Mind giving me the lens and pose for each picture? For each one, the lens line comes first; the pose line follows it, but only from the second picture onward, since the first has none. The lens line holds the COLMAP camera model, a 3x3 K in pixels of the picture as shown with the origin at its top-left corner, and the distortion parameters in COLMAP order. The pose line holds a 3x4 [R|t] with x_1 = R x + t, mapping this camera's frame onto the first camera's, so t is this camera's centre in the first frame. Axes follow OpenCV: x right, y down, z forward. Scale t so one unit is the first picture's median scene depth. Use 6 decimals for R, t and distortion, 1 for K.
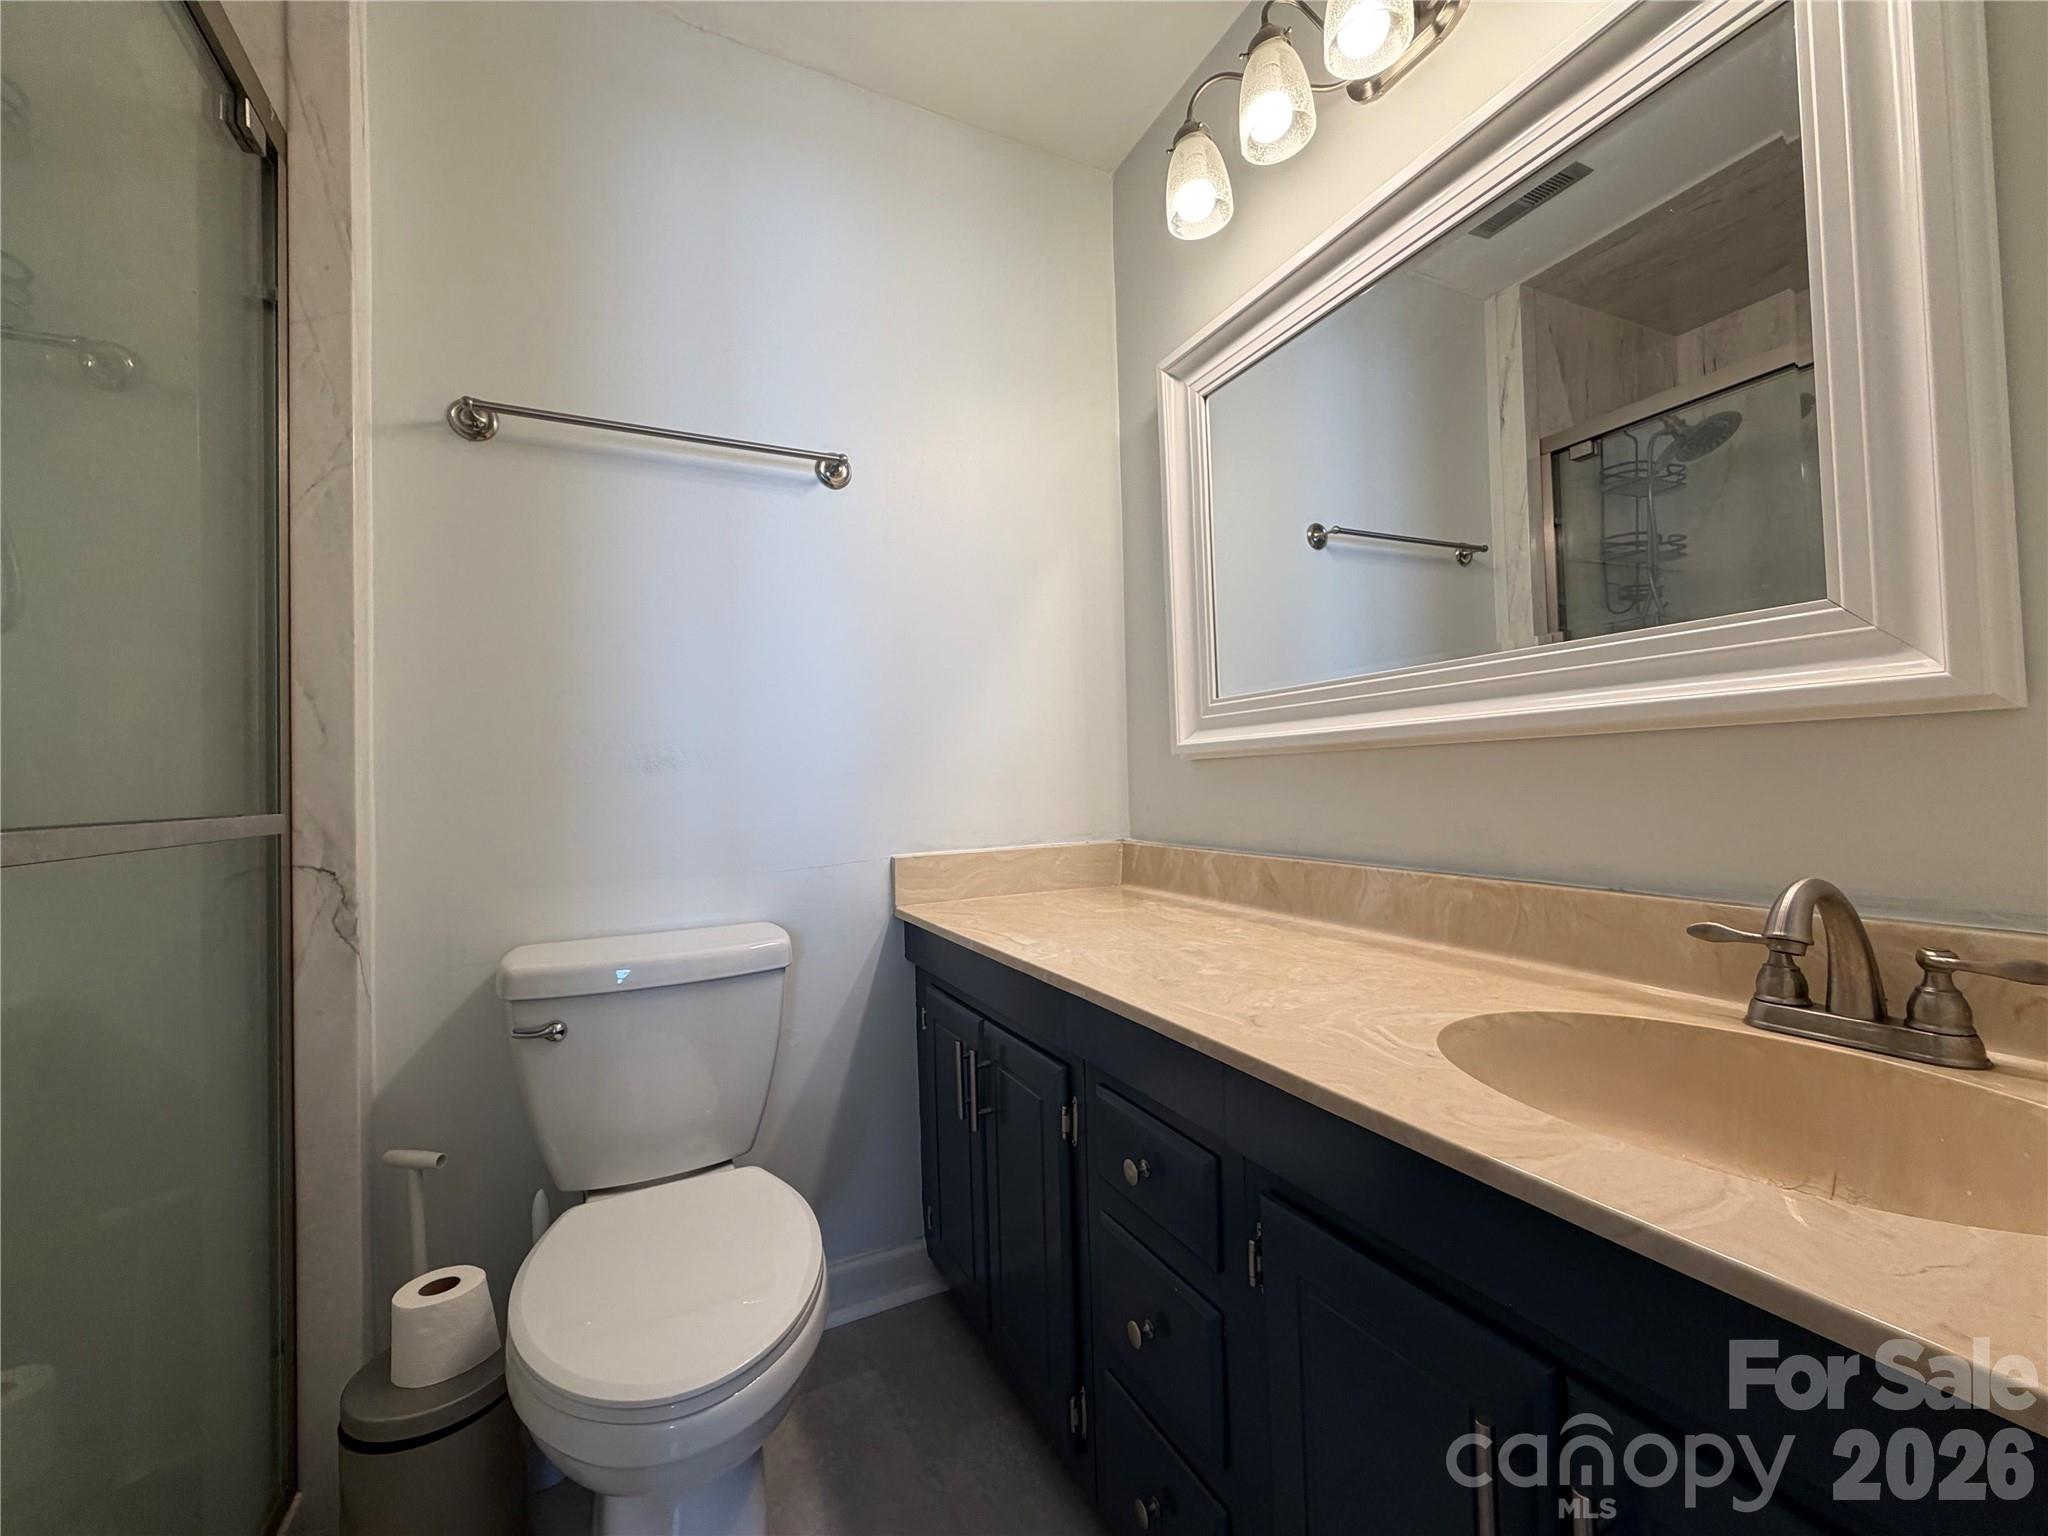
lens RADIAL K [[814.6, 0, 1014.2], [0, 814.6, 766.5], [0, 0, 1]] dist [-0.002727, 0.000092]
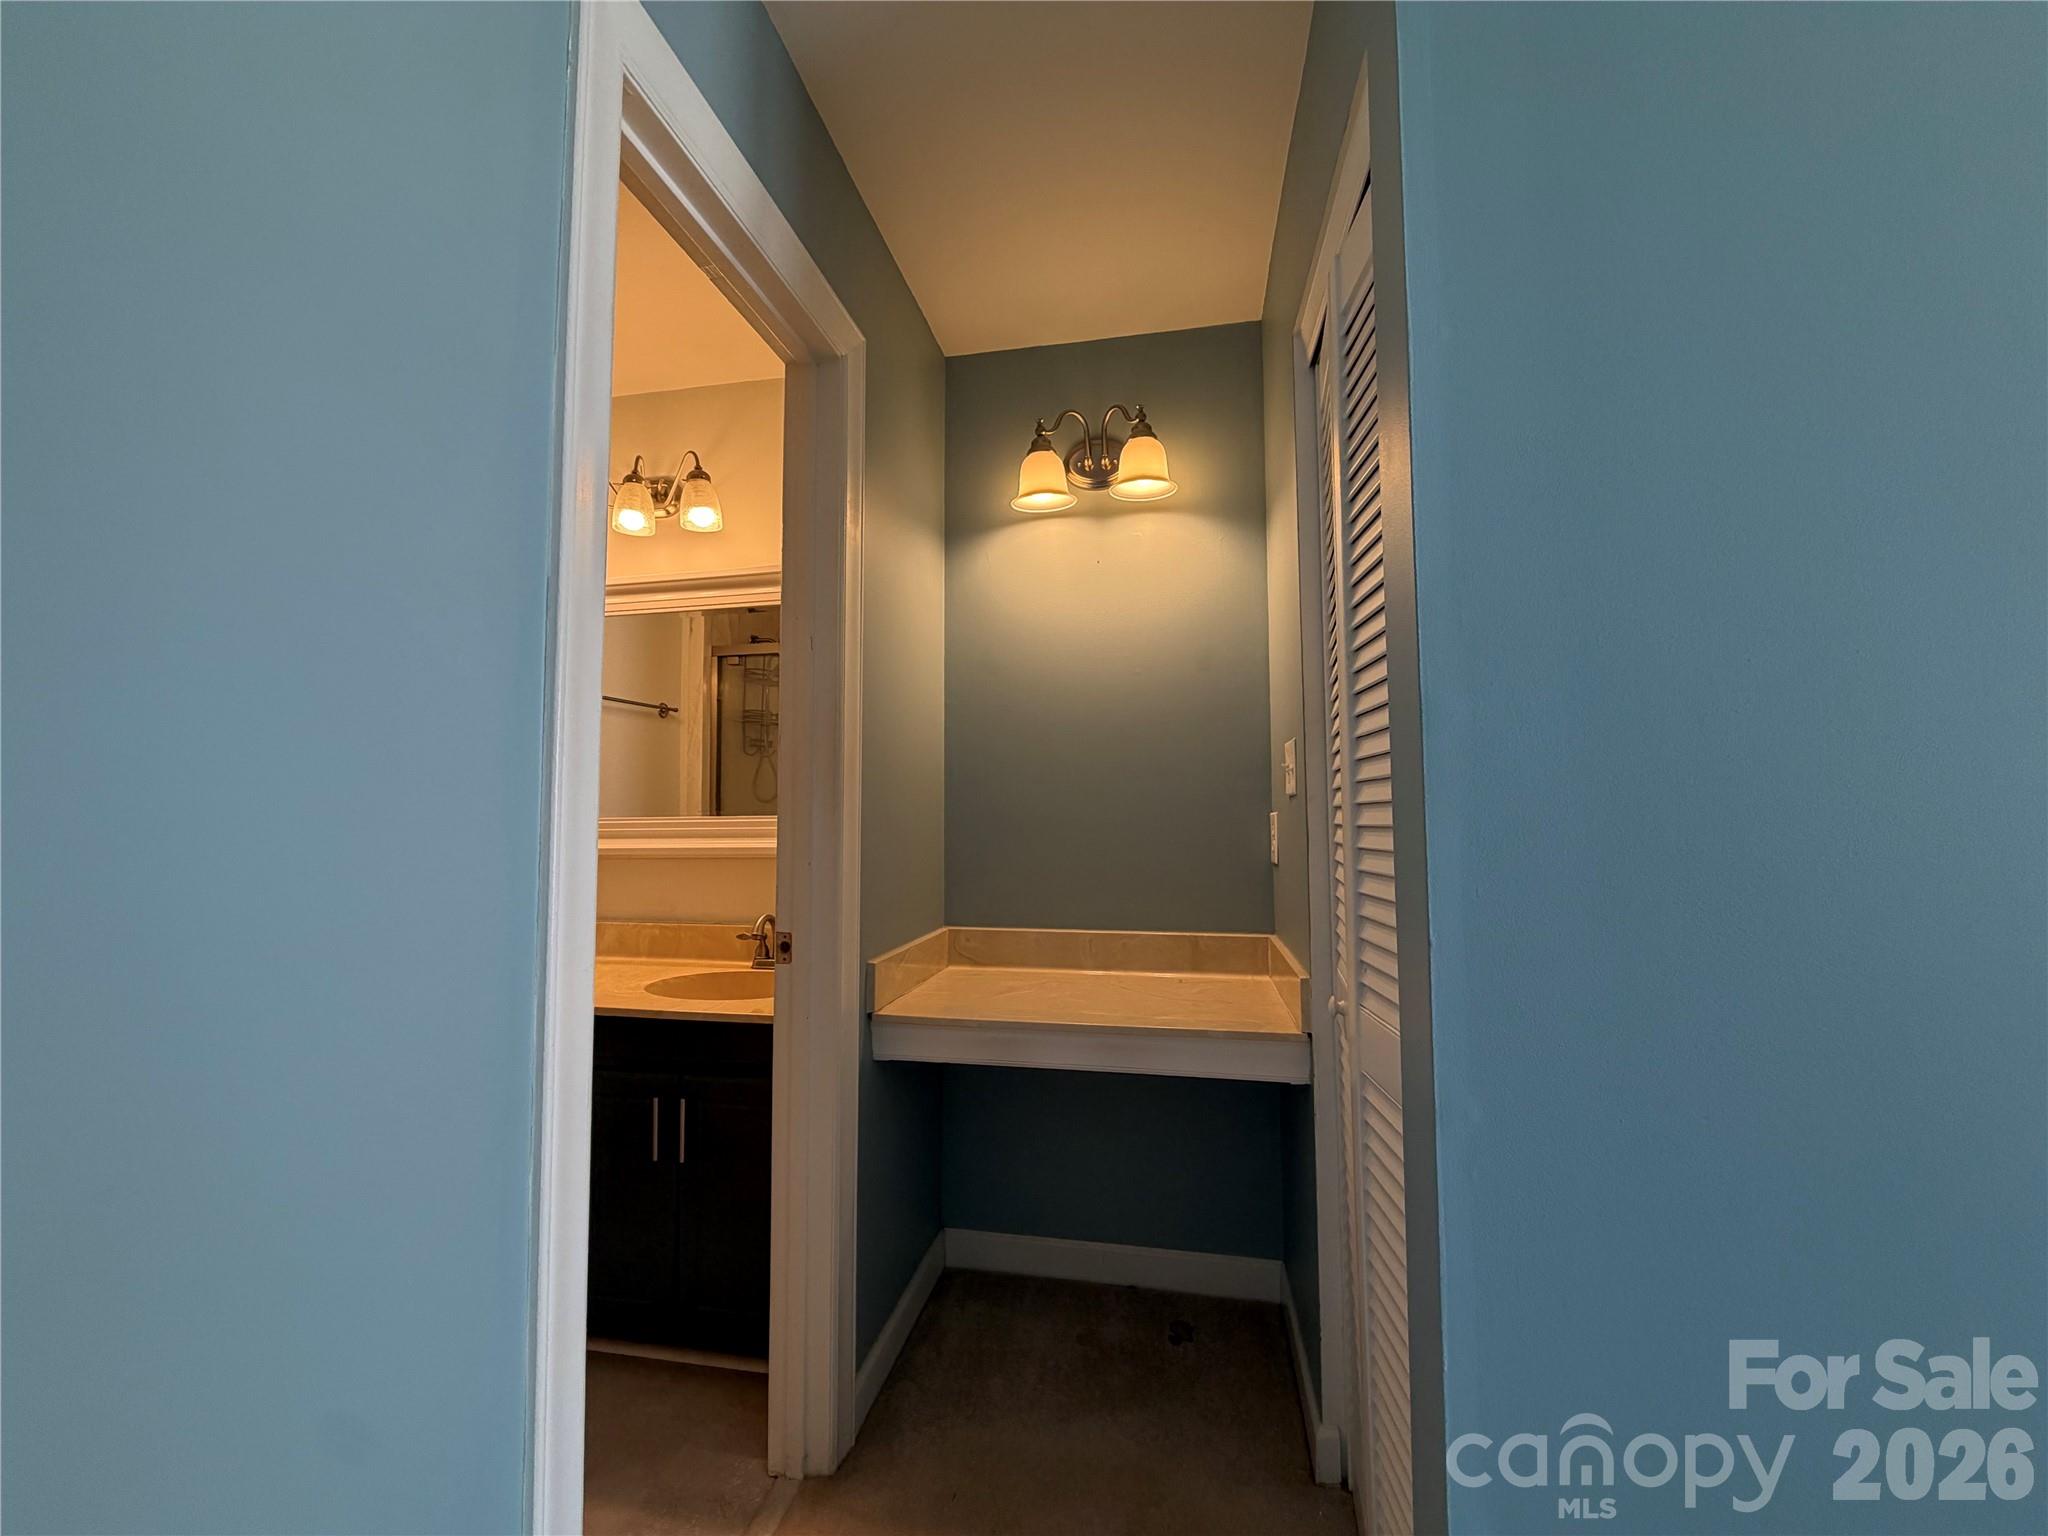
lens RADIAL K [[814.6, 0, 1026.5], [0, 814.6, 764.3], [0, 0, 1]] dist [-0.002727, 0.000092]
pose [[0.590539, 0.076113, 0.803412, -0.269038], [-0.023878, 0.996755, -0.076878, -0.060514], [-0.806656, 0.026215, 0.590440, -0.457559]]
